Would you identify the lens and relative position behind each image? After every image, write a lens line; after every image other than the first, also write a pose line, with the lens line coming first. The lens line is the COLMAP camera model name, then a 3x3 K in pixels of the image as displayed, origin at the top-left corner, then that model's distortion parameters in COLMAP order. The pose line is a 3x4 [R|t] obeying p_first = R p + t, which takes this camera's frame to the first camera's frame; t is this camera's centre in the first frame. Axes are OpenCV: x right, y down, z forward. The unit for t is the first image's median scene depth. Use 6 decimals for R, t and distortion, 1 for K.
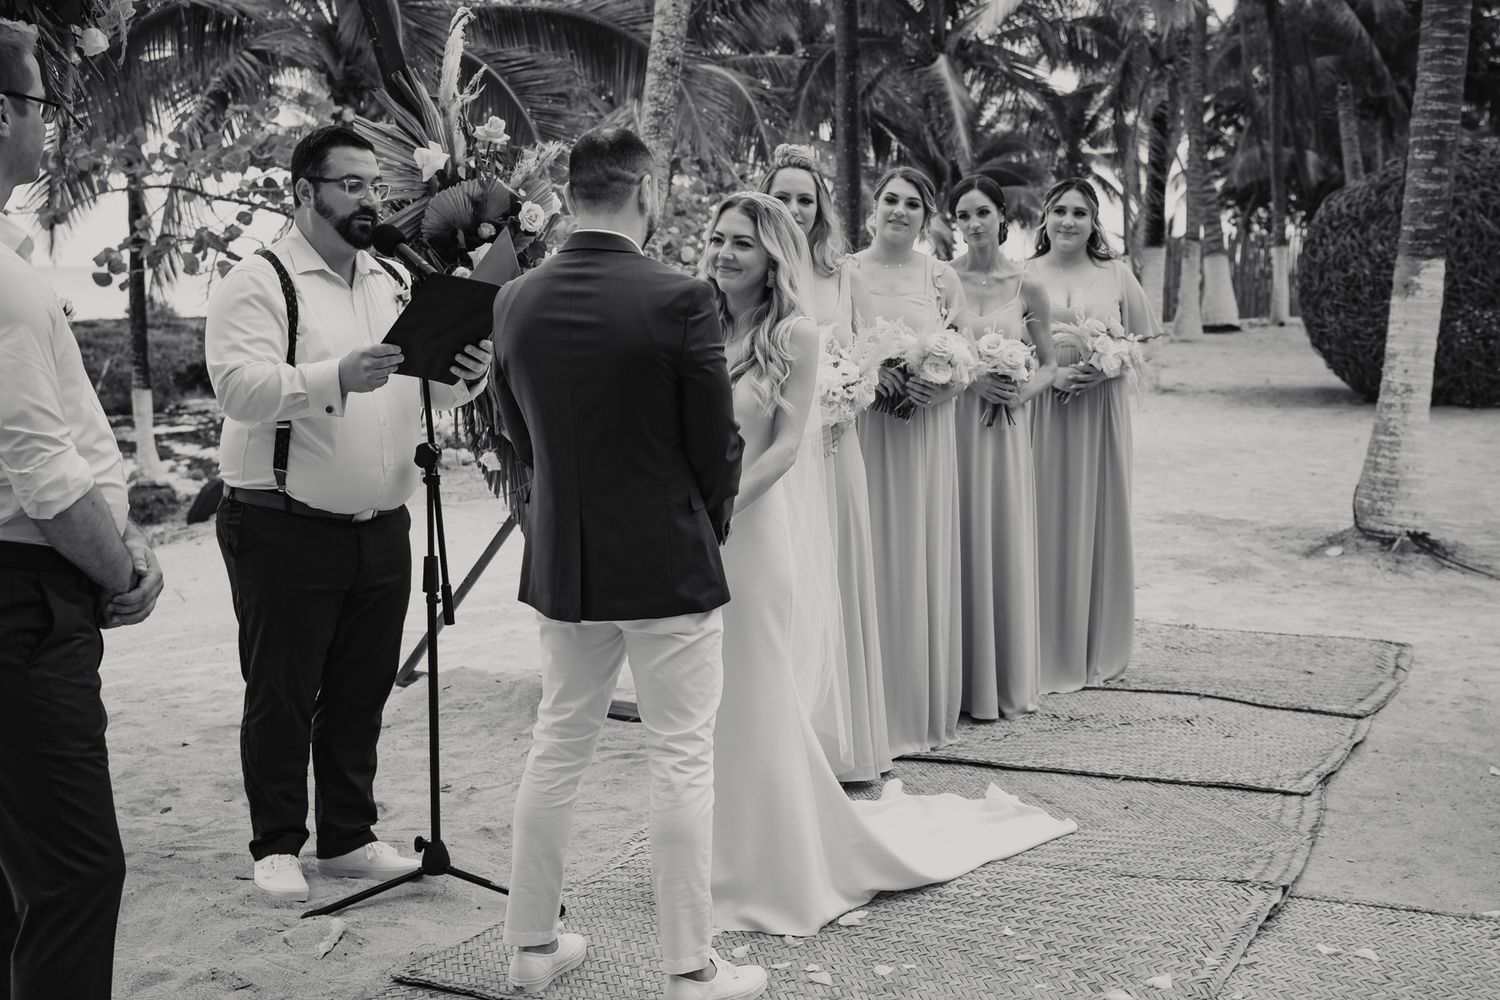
lens RADIAL K [[1982.9, 0, 750.0], [0, 1982.9, 500.0], [0, 0, 1]] dist [0.002741, 0.003426]
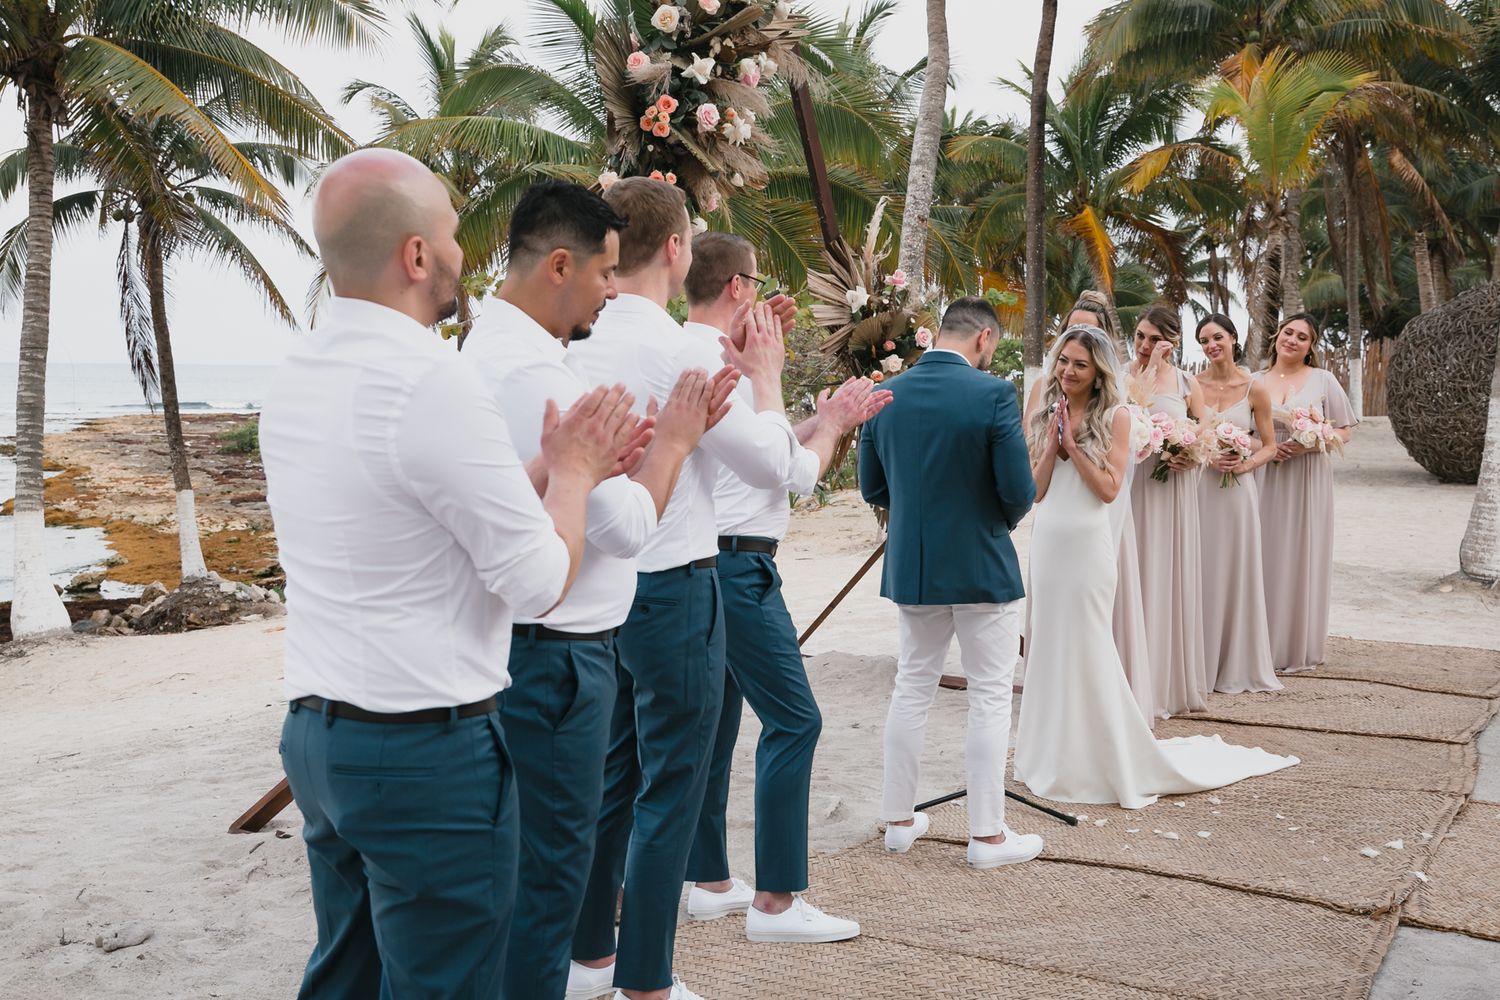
lens RADIAL K [[1630.6, 0, 750.0], [0, 1630.6, 500.0], [0, 0, 1]] dist [-0.008623, 0.006133]
pose [[0.996537, 0.015504, -0.081692, -0.100926], [-0.018574, 0.999144, -0.036953, 0.018680], [0.081049, 0.038343, 0.995972, -0.156430]]
